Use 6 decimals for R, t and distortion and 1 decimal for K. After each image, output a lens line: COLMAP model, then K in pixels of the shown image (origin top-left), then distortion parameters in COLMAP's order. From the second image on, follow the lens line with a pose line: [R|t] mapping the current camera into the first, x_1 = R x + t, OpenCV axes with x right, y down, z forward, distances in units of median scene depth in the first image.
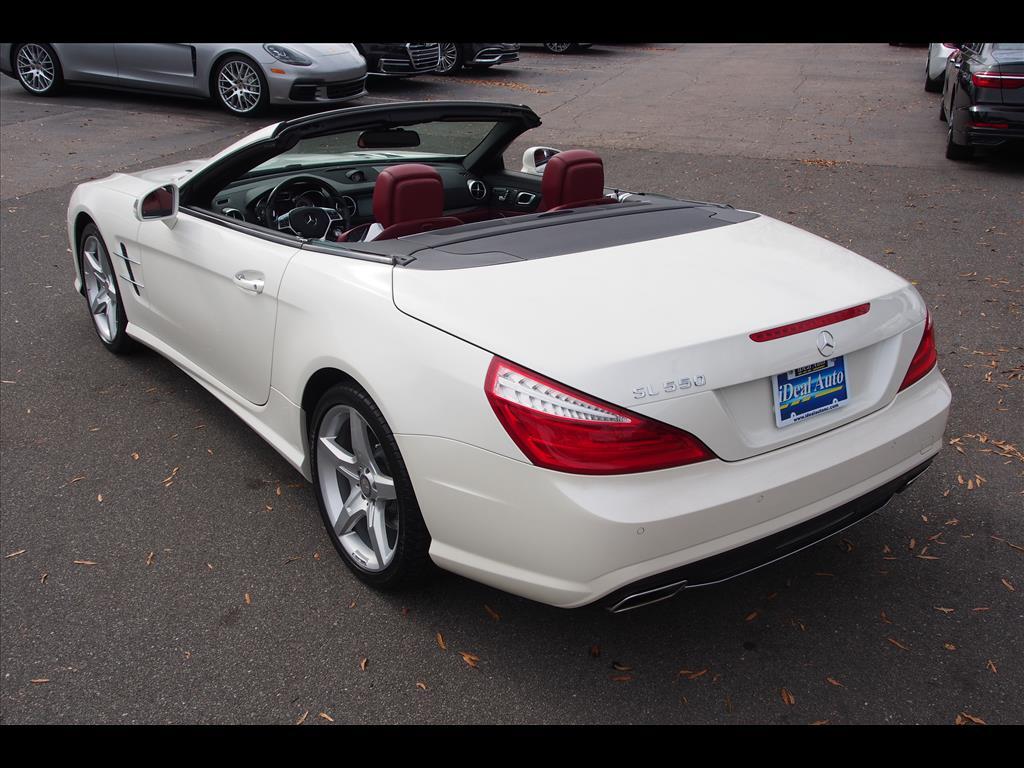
lens RADIAL K [[1006.9, 0, 512.6], [0, 1006.9, 385.3], [0, 0, 1]] dist [-0.005892, 0.000000]
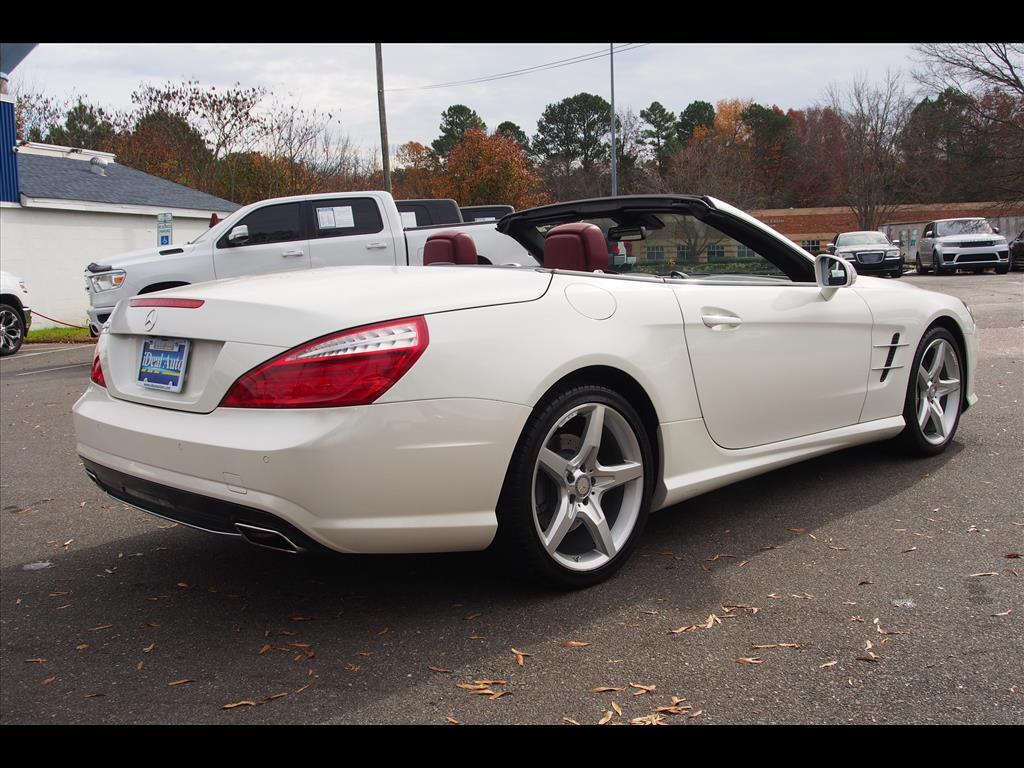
lens RADIAL K [[941.9, 0, 511.7], [0, 941.9, 384.8], [0, 0, 1]] dist [-0.007653, 0.000000]
pose [[0.152970, 0.108397, -0.982268, 1.133736], [-0.333486, 0.941323, 0.051944, -0.130570], [0.930262, 0.319626, 0.180143, 0.964518]]
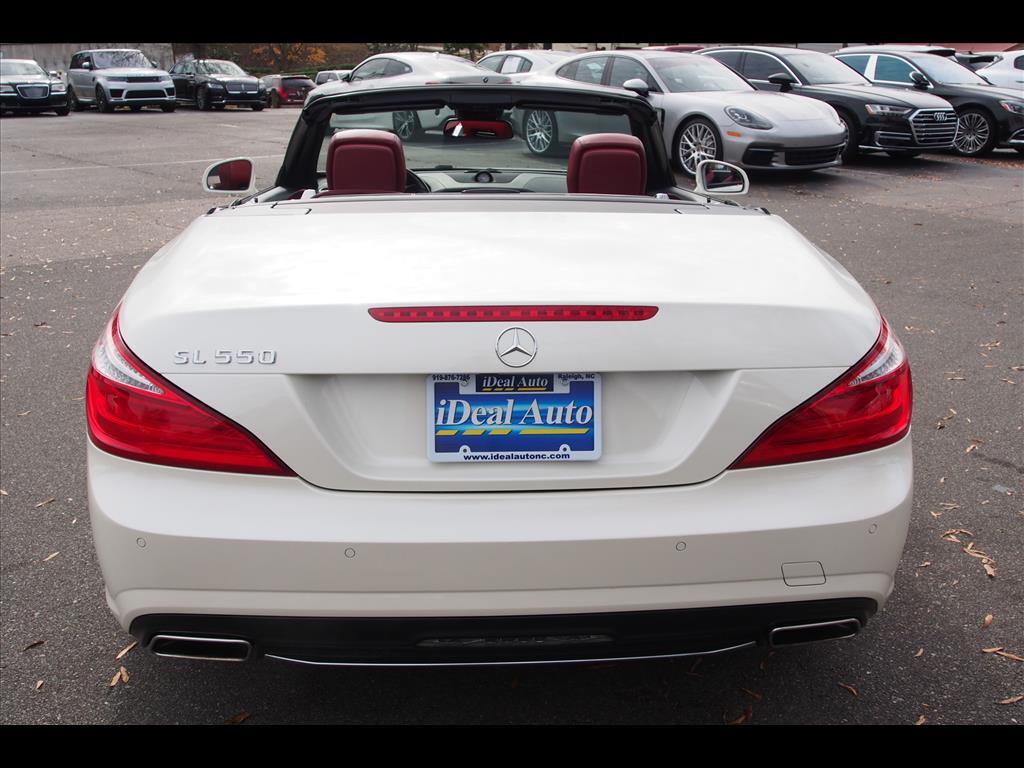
lens RADIAL K [[1006.9, 0, 512.2], [0, 1006.9, 386.7], [0, 0, 1]] dist [-0.005892, 0.000000]
pose [[0.839086, 0.149752, -0.522981, 0.516724], [-0.195245, 0.980213, -0.032579, 0.003769], [0.507754, 0.129446, 0.851722, 0.362553]]
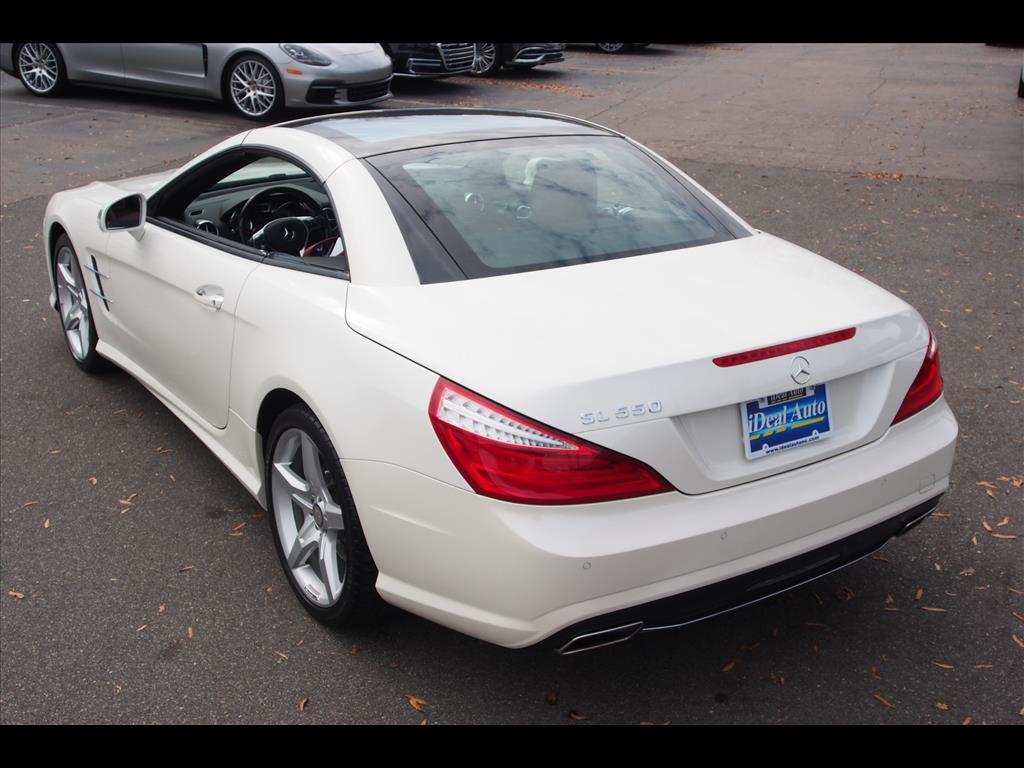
lens RADIAL K [[1131.0, 0, 511.1], [0, 1131.0, 374.8], [0, 0, 1]] dist [-0.003098, 0.000000]
pose [[0.998686, 0.016946, -0.048357, 0.075461], [-0.018880, 0.999028, -0.039834, 0.007400], [0.047635, 0.040695, 0.998036, -0.044282]]
